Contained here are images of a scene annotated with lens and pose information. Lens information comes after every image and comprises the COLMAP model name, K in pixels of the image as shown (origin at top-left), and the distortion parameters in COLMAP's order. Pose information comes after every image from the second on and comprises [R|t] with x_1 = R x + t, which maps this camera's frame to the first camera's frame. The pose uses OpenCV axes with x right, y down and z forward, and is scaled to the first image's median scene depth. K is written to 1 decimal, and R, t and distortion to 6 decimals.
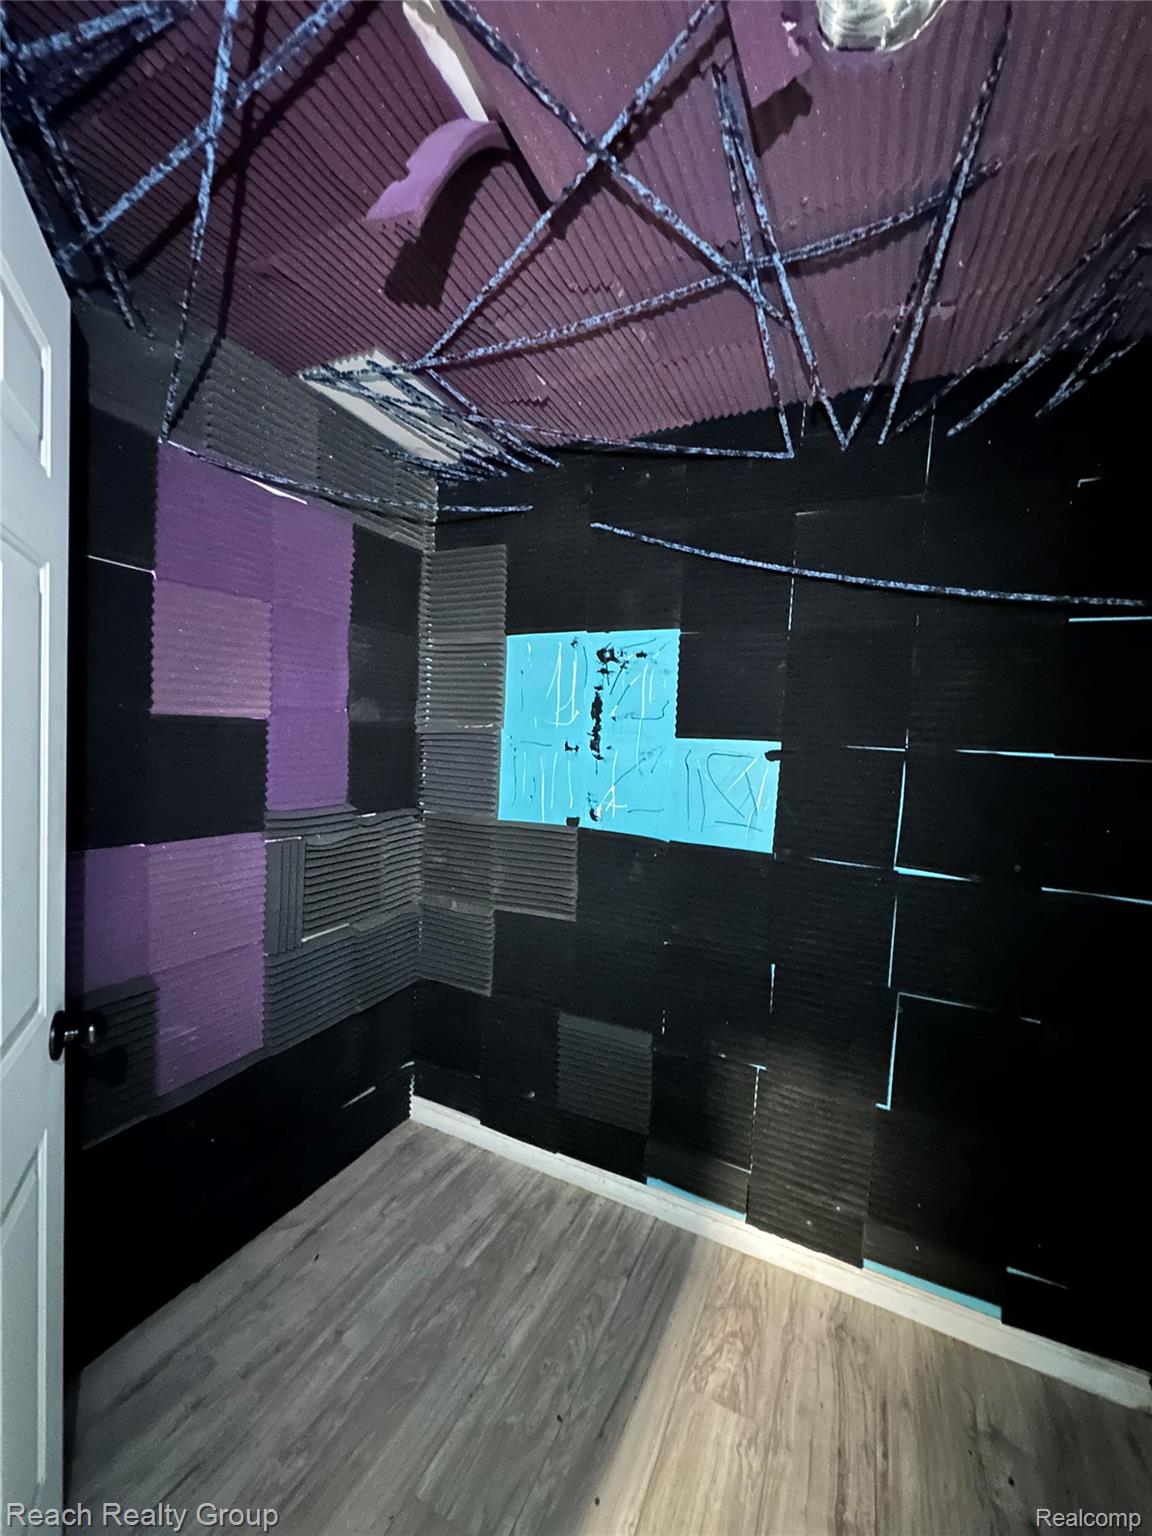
lens RADIAL K [[611.6, 0, 579.0], [0, 611.6, 769.6], [0, 0, 1]] dist [-0.005603, 0.000736]
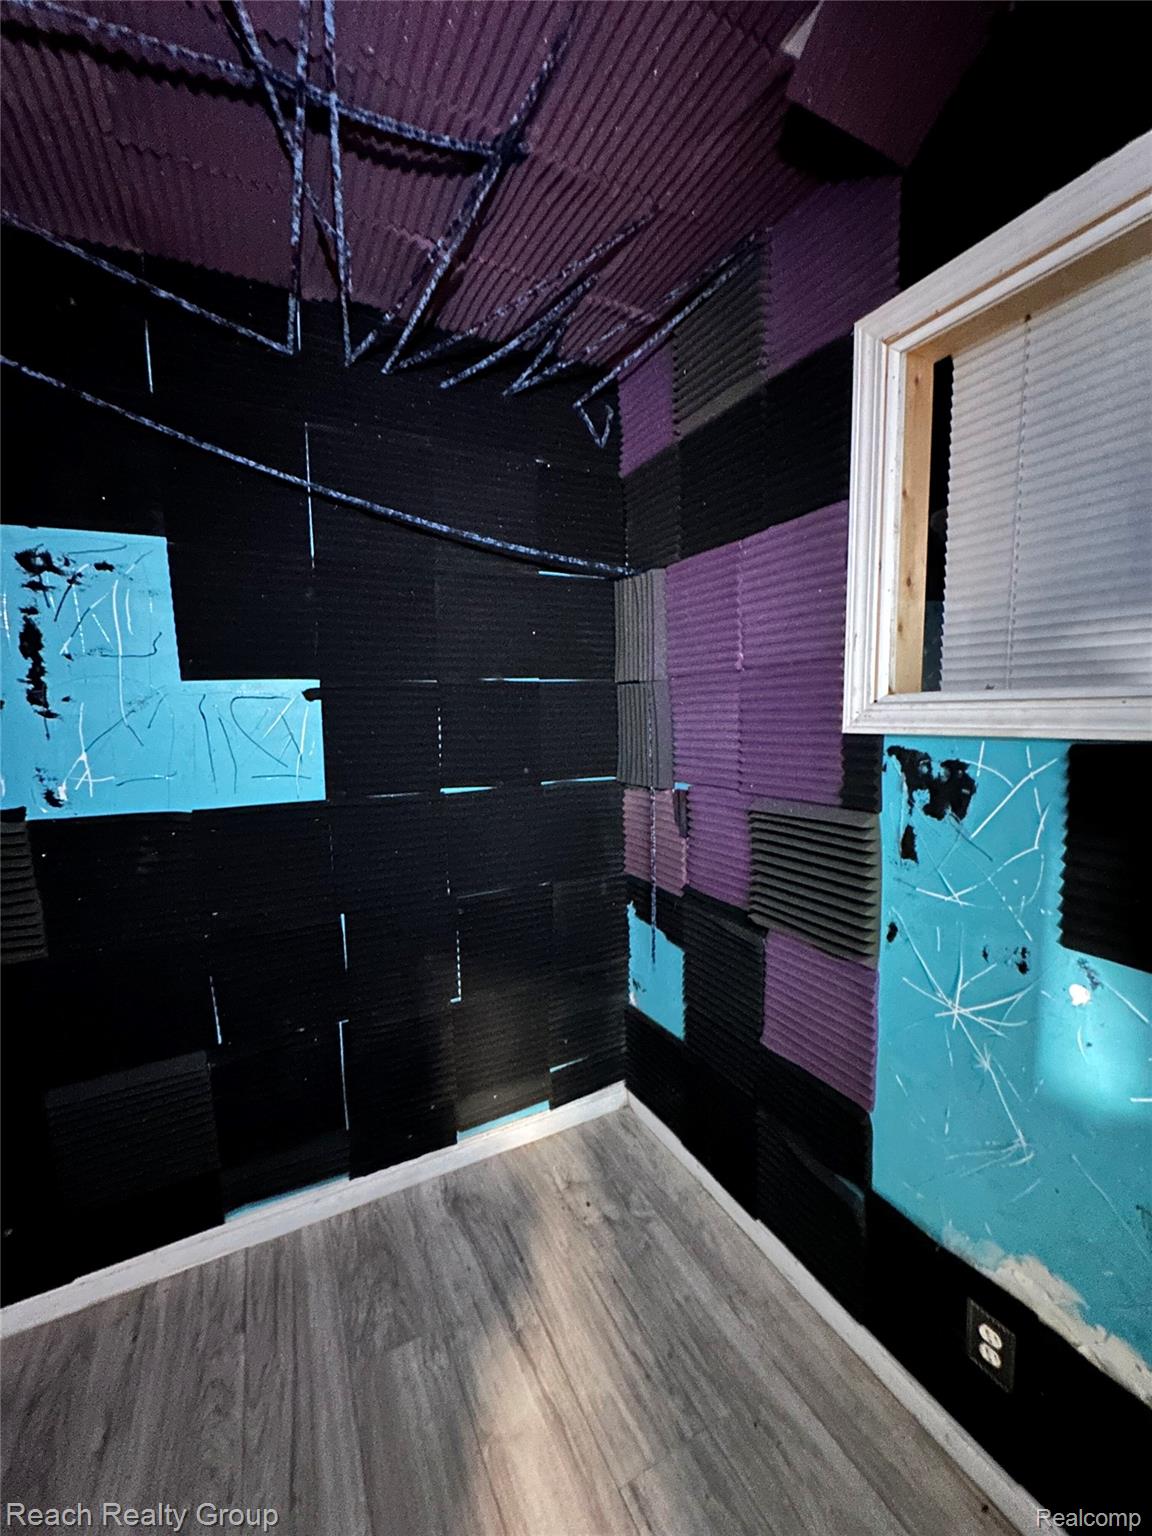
lens RADIAL K [[611.6, 0, 580.1], [0, 611.6, 770.9], [0, 0, 1]] dist [-0.005603, 0.000736]
pose [[0.595245, -0.152674, 0.788907, -0.182490], [0.090563, 0.988275, 0.122925, 0.014303], [-0.798425, -0.001725, 0.602092, 0.128201]]
